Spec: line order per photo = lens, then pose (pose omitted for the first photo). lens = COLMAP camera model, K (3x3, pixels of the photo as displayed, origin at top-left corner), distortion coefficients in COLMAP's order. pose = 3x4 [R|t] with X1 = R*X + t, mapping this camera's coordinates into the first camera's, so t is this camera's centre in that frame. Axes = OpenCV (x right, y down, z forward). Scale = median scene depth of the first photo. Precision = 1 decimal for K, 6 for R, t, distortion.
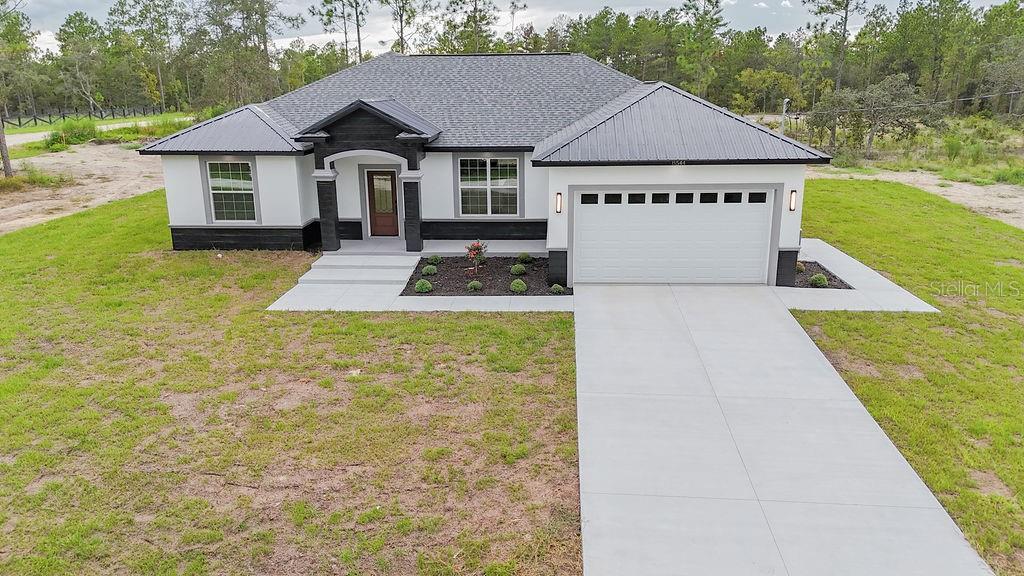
lens RADIAL K [[754.3, 0, 514.3], [0, 754.3, 286.1], [0, 0, 1]] dist [0.069114, -0.063720]
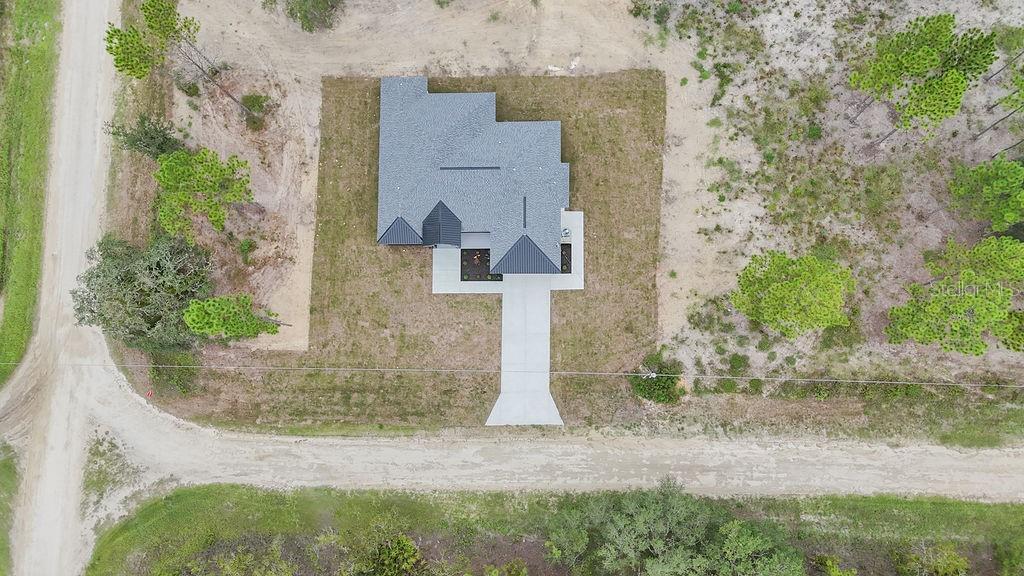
lens RADIAL K [[752.3, 0, 514.7], [0, 752.3, 286.7], [0, 0, 1]] dist [0.079749, -0.080783]
pose [[0.997966, -0.051814, -0.037142, 0.292894], [0.054264, 0.384602, 0.921486, -3.739334], [-0.033461, -0.921627, 0.386631, -0.623903]]
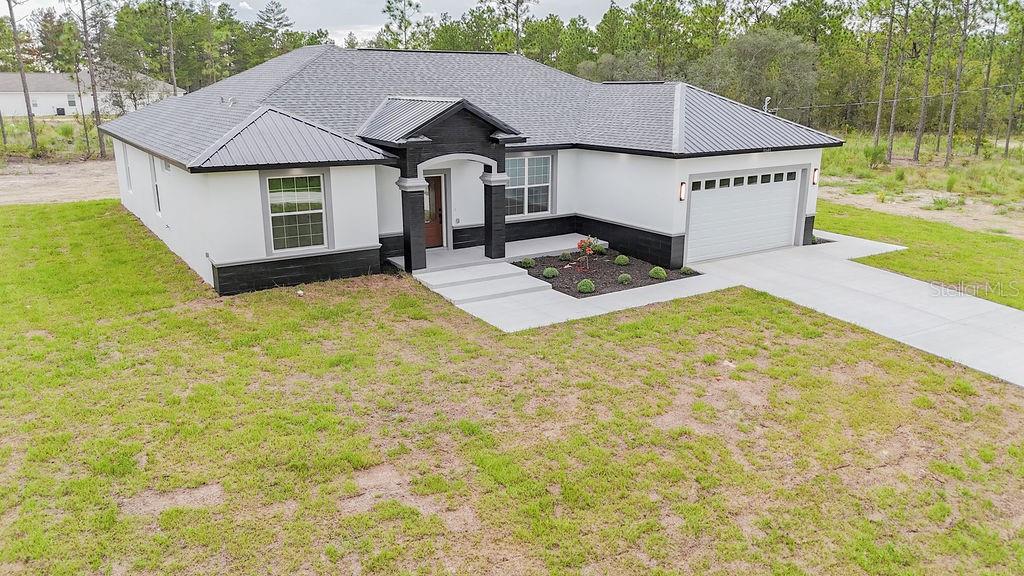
lens RADIAL K [[754.3, 0, 514.3], [0, 754.3, 286.1], [0, 0, 1]] dist [0.069114, -0.063720]
pose [[0.806627, -0.142181, 0.573705, -0.780321], [0.142879, 0.988755, 0.044155, -0.058390], [-0.573532, 0.046353, 0.817871, 0.248587]]
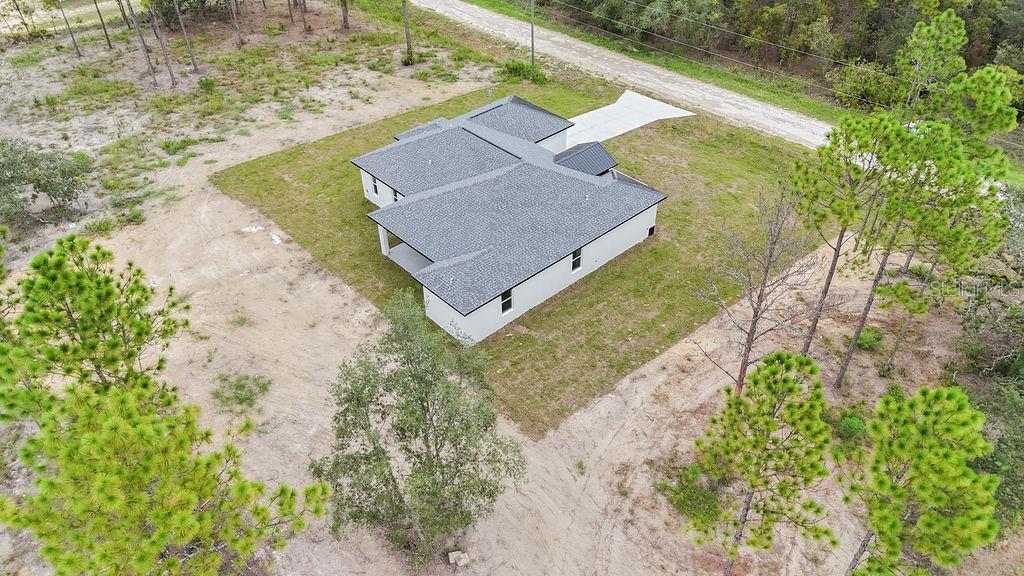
lens RADIAL K [[754.3, 0, 514.3], [0, 754.3, 286.1], [0, 0, 1]] dist [0.069114, -0.063720]
pose [[-0.712640, -0.426186, 0.557234, -1.768246], [0.200818, 0.637142, 0.744125, -2.047227], [-0.672173, 0.642195, -0.368467, 2.655236]]
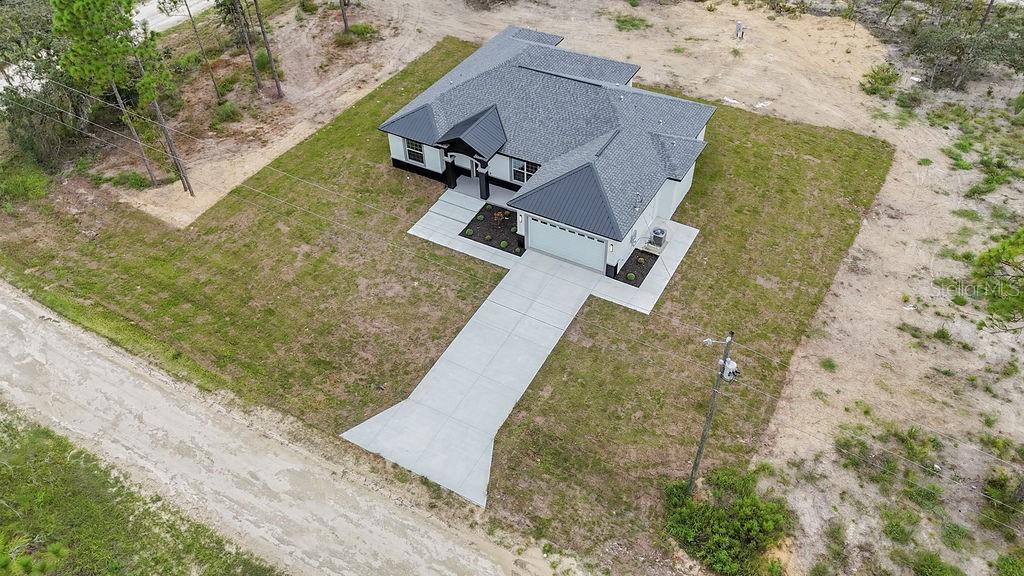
lens RADIAL K [[754.3, 0, 514.3], [0, 754.3, 286.1], [0, 0, 1]] dist [0.069114, -0.063720]
pose [[0.895102, 0.297498, -0.332095, 0.861376], [-0.105187, 0.864718, 0.491120, -1.053490], [0.433275, -0.404670, 0.805304, -0.937783]]
